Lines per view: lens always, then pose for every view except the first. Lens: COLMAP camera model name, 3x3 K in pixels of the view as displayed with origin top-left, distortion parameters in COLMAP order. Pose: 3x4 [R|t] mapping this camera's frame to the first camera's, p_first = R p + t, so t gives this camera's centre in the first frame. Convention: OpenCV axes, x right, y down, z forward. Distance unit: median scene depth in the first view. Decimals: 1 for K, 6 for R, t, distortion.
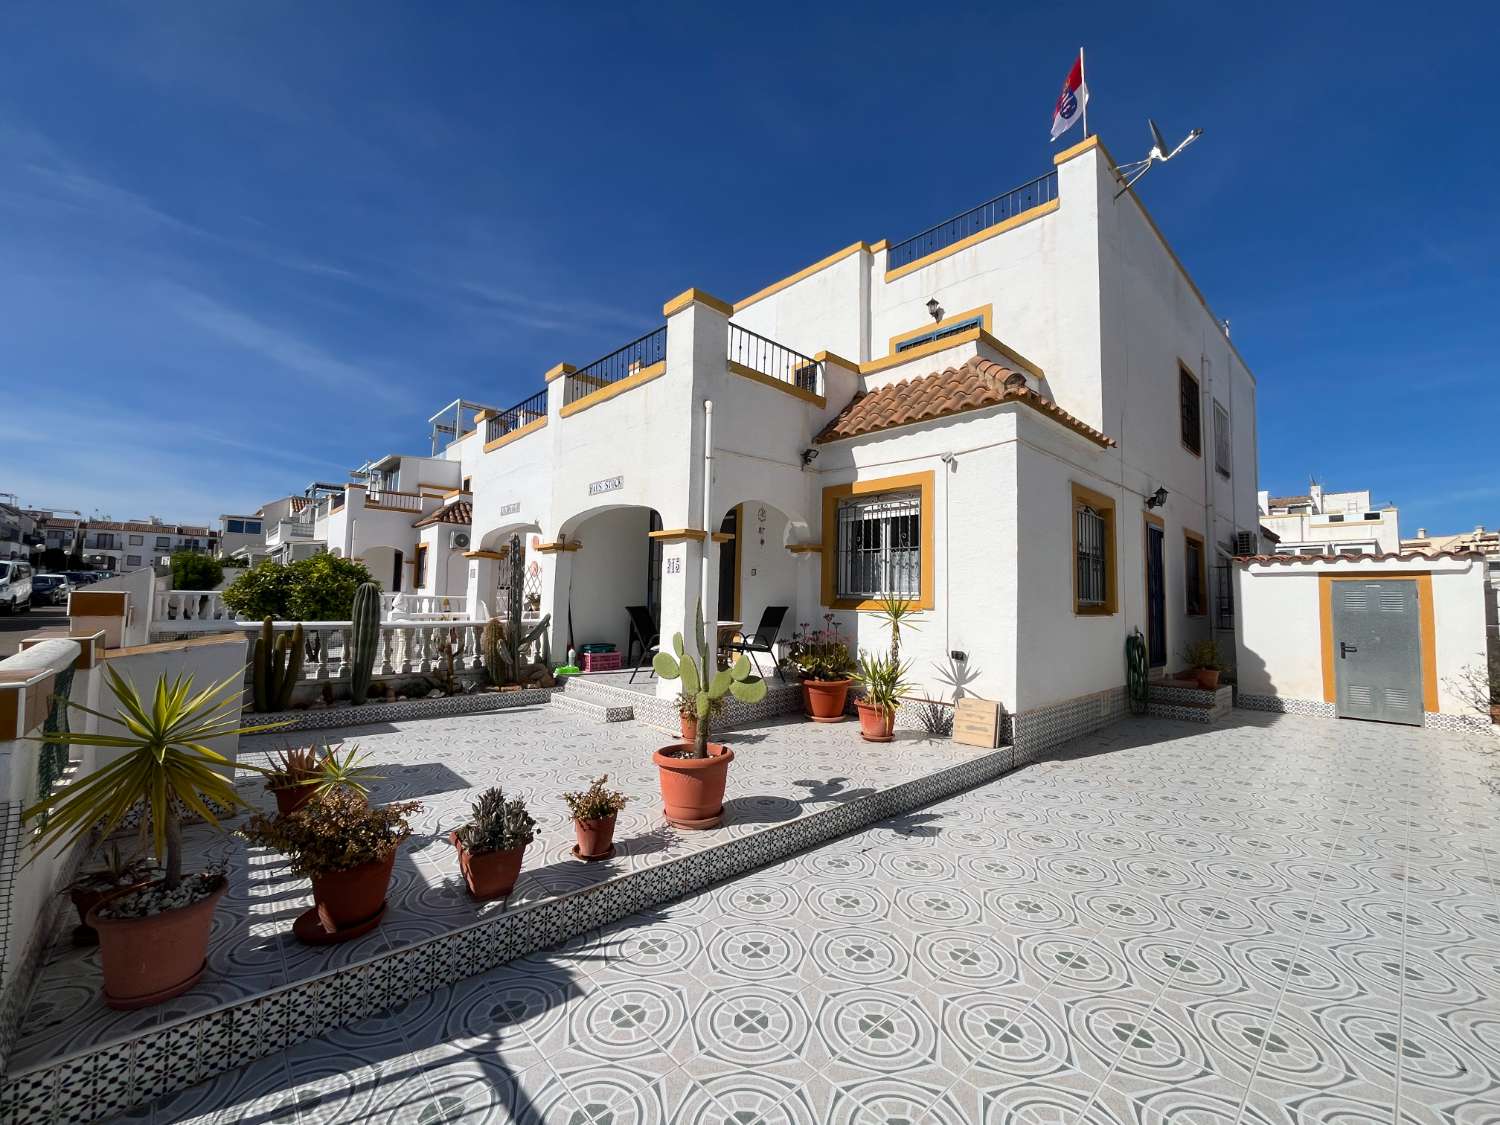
lens RADIAL K [[604.4, 0, 752.6], [0, 604.4, 555.3], [0, 0, 1]] dist [0.000169, -0.000406]
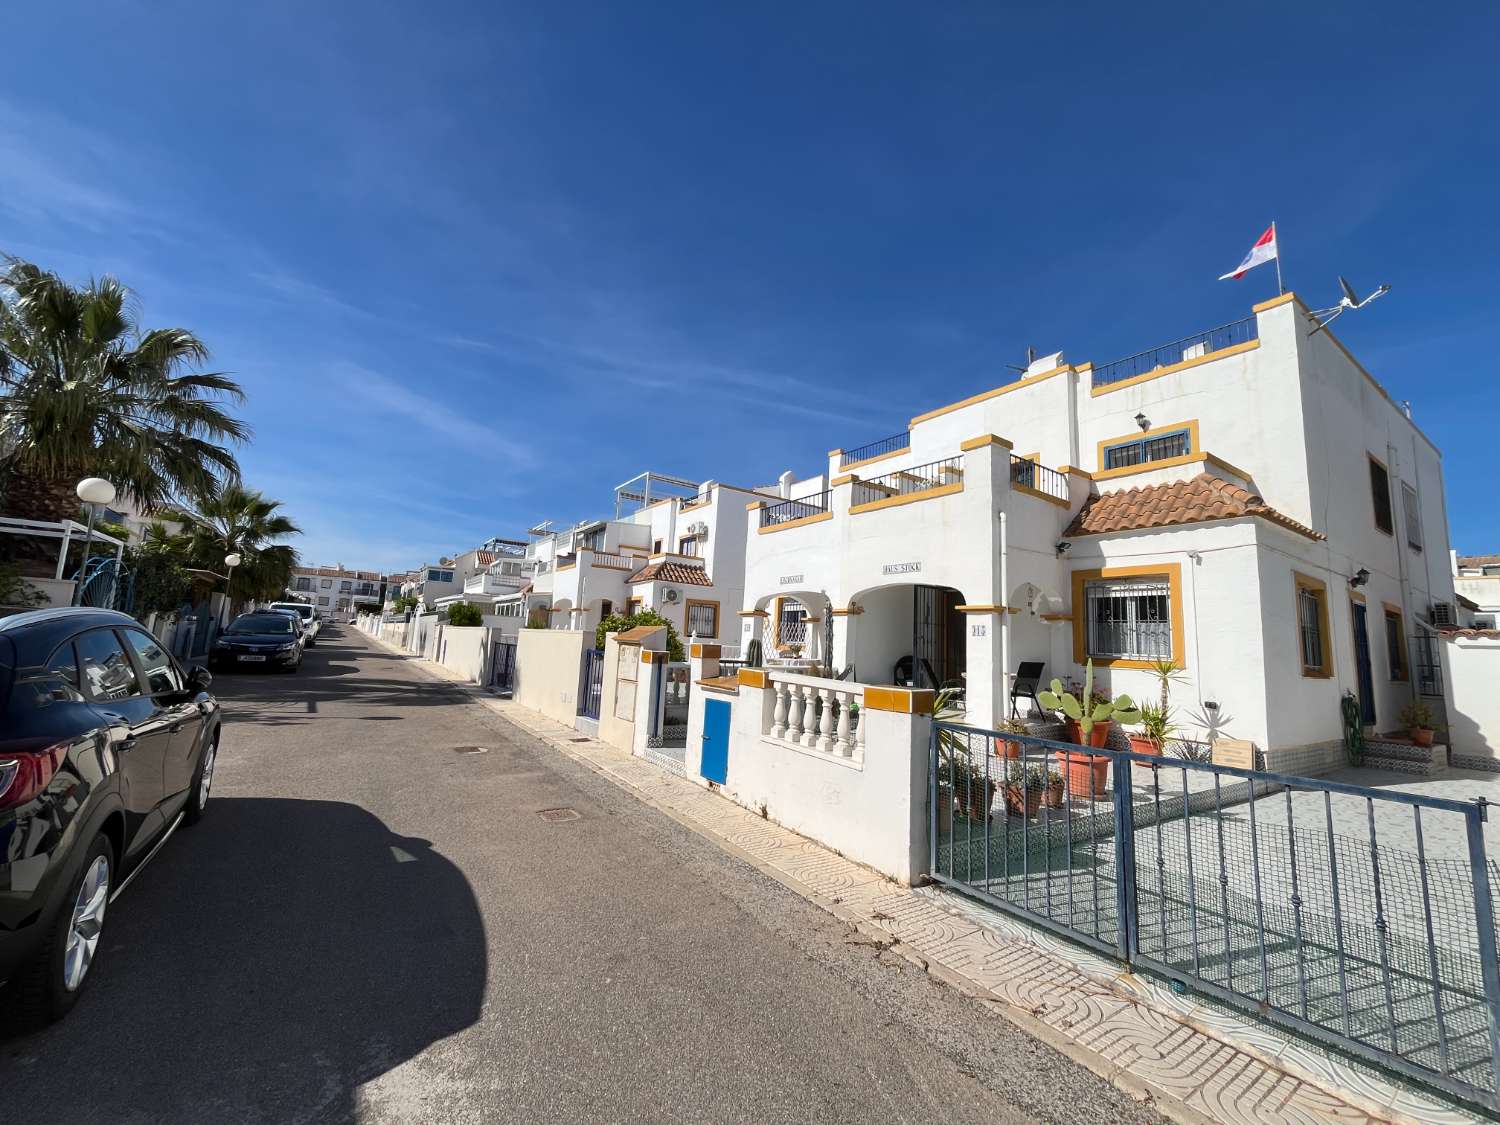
lens RADIAL K [[613.0, 0, 749.1], [0, 613.0, 554.8], [0, 0, 1]] dist [0.002972, 0.000099]
pose [[0.989428, 0.005424, -0.144925, -0.366494], [-0.016626, 0.996954, -0.076195, -0.033420], [0.144070, 0.077799, 0.986504, -0.388211]]
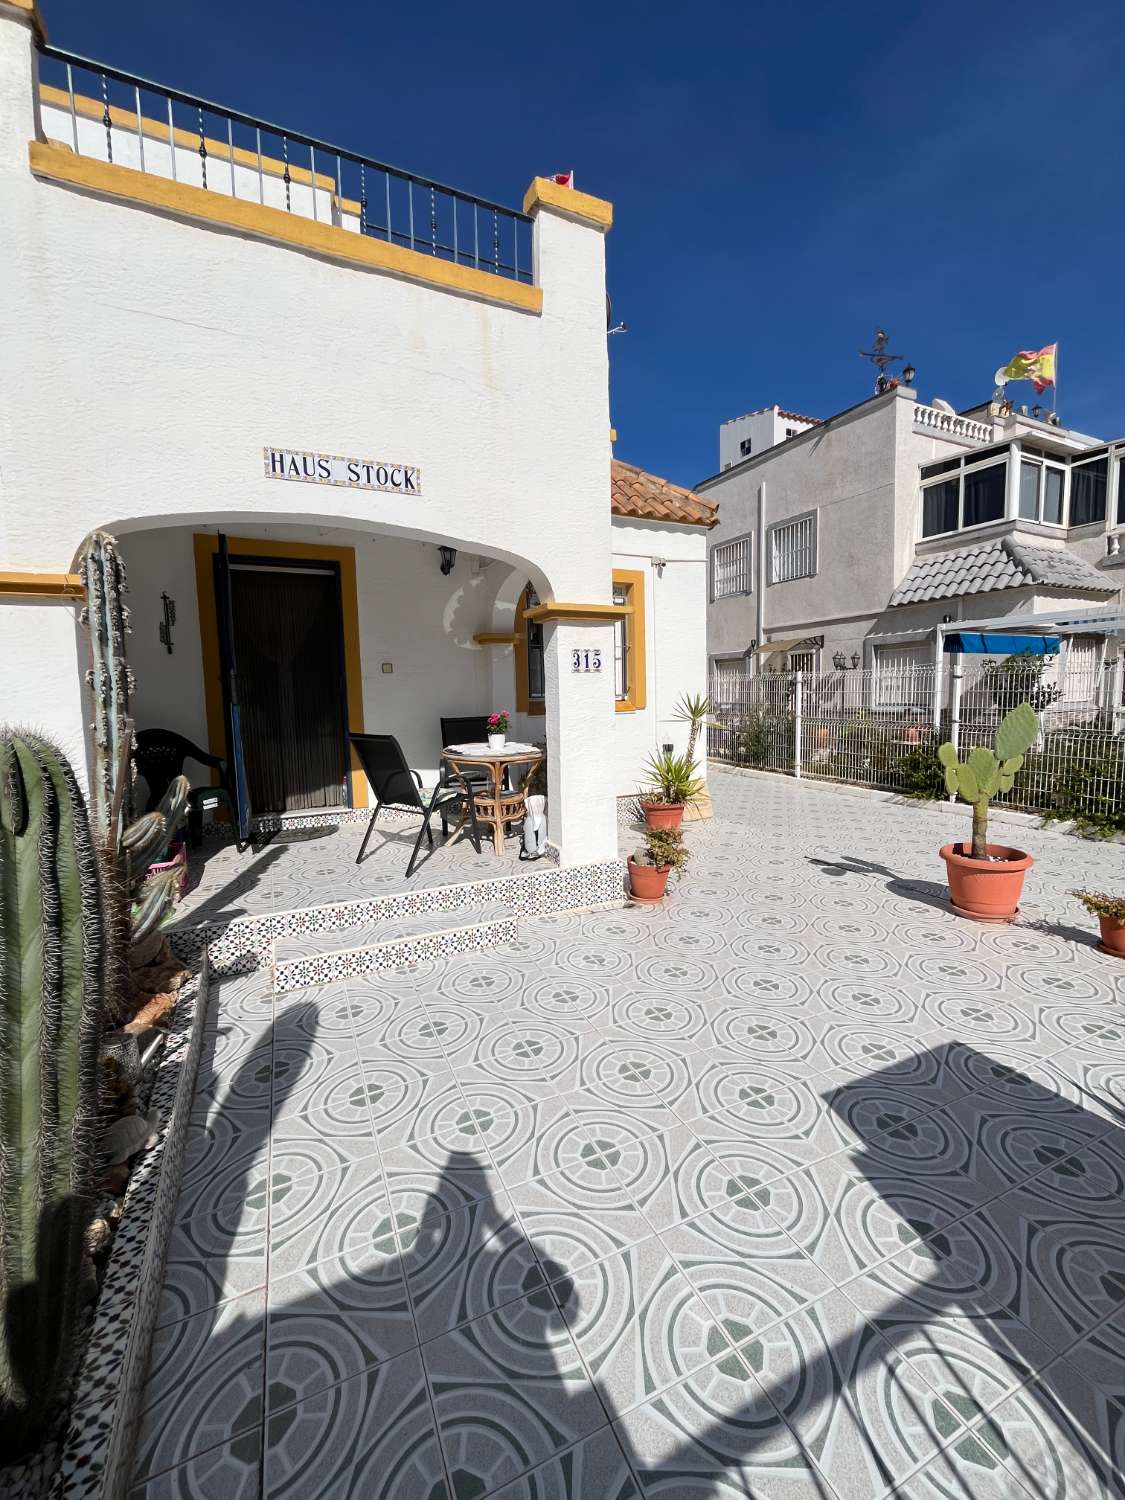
lens RADIAL K [[604.4, 0, 562.5], [0, 604.4, 750.0], [0, 0, 1]] dist [0.000169, -0.000406]
pose [[0.316149, -0.120035, 0.941085, -0.617930], [-0.069852, 0.986326, 0.149272, 0.012422], [-0.946135, -0.112929, 0.303441, 0.651970]]
